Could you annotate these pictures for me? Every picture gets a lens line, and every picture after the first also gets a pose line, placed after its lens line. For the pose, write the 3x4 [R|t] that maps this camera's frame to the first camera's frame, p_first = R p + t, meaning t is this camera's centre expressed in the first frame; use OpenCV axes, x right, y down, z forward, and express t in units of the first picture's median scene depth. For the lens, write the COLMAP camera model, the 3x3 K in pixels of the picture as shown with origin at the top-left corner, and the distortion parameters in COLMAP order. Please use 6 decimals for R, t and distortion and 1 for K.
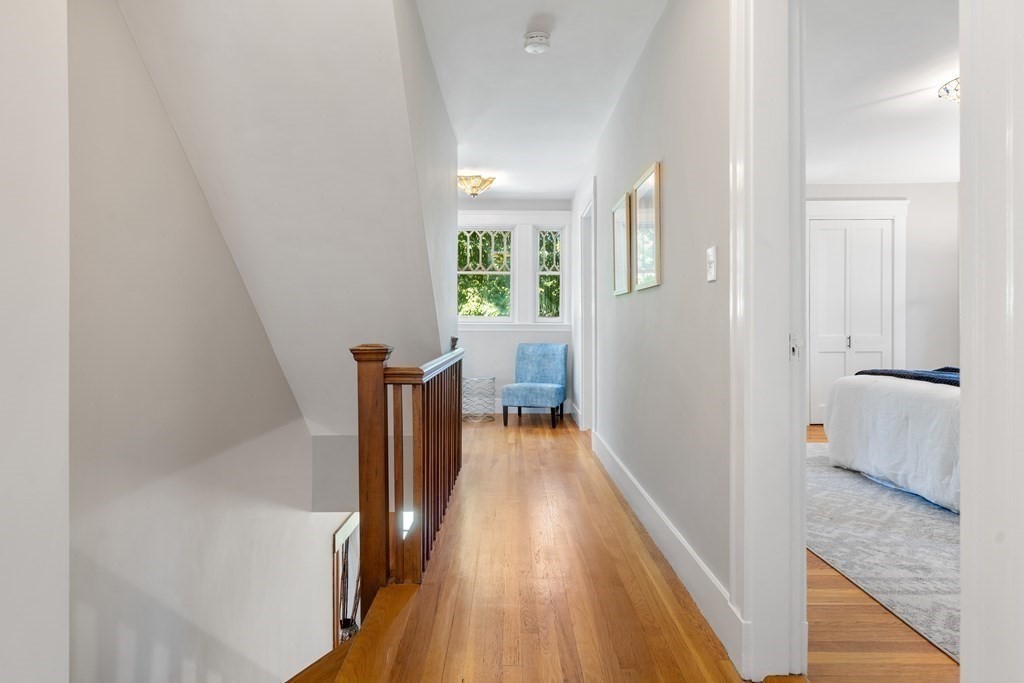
lens RADIAL K [[558.2, 0, 511.3], [0, 558.2, 321.3], [0, 0, 1]] dist [0.001279, 0.000222]
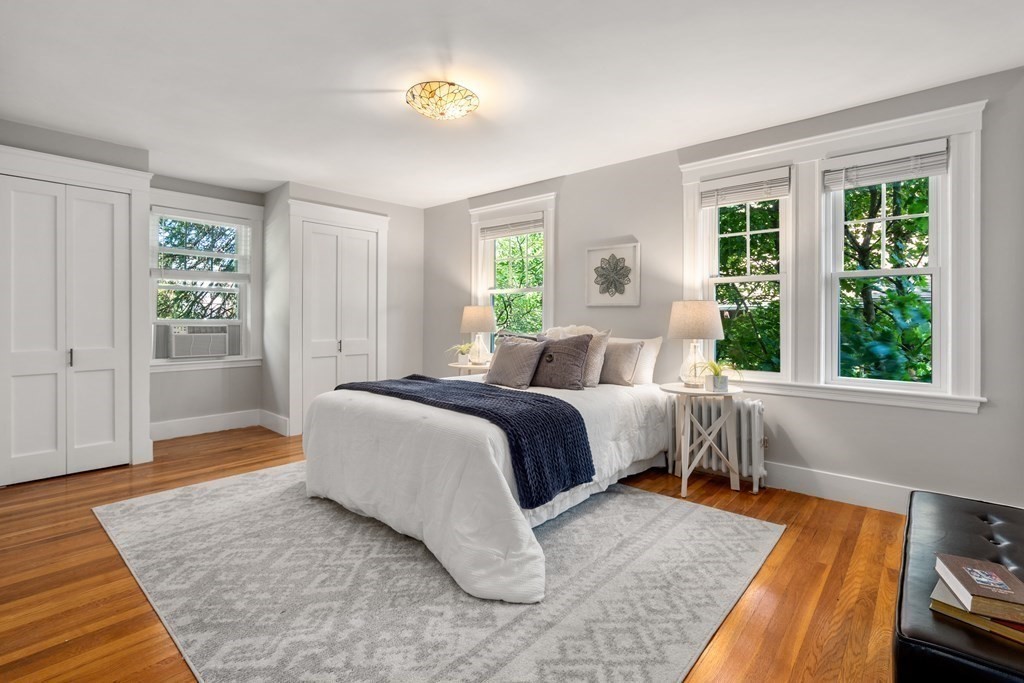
lens RADIAL K [[469.1, 0, 509.4], [0, 469.1, 338.9], [0, 0, 1]] dist [-0.008521, -0.000064]
pose [[0.660066, -0.028332, 0.750673, 0.279229], [-0.008846, 0.998926, 0.045479, -0.031588], [-0.751155, -0.036660, 0.659107, 0.336966]]
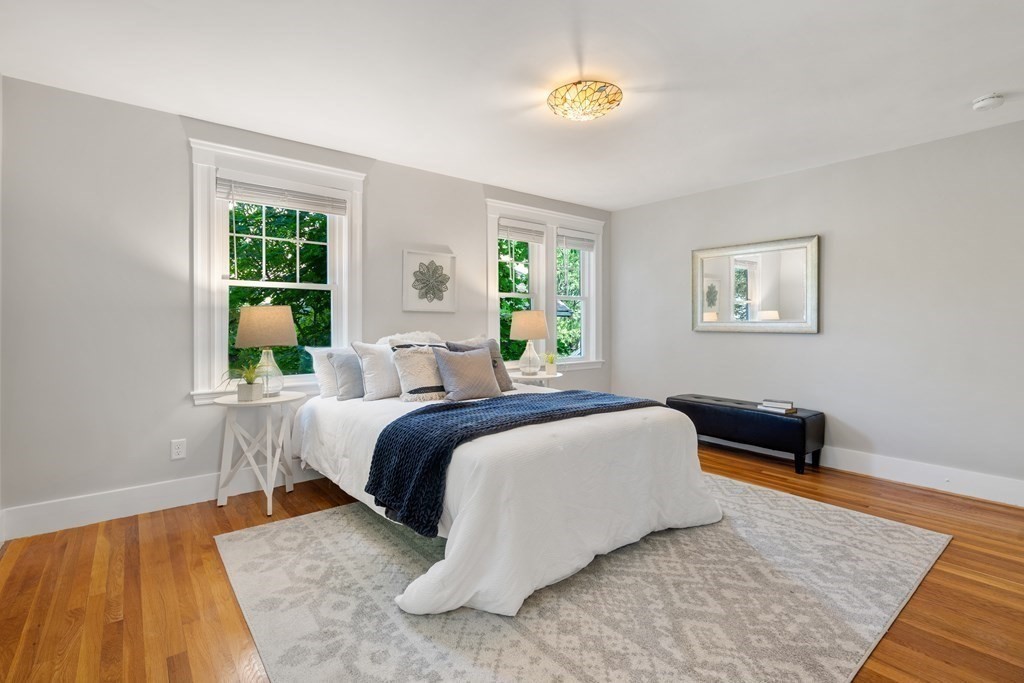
lens RADIAL K [[477.5, 0, 512.0], [0, 477.5, 341.5], [0, 0, 1]] dist [-0.001306, -0.000544]
pose [[-0.625767, -0.020773, 0.779733, 0.262550], [0.002944, 0.999575, 0.028993, -0.022262], [-0.780004, 0.020439, -0.625440, 1.511625]]
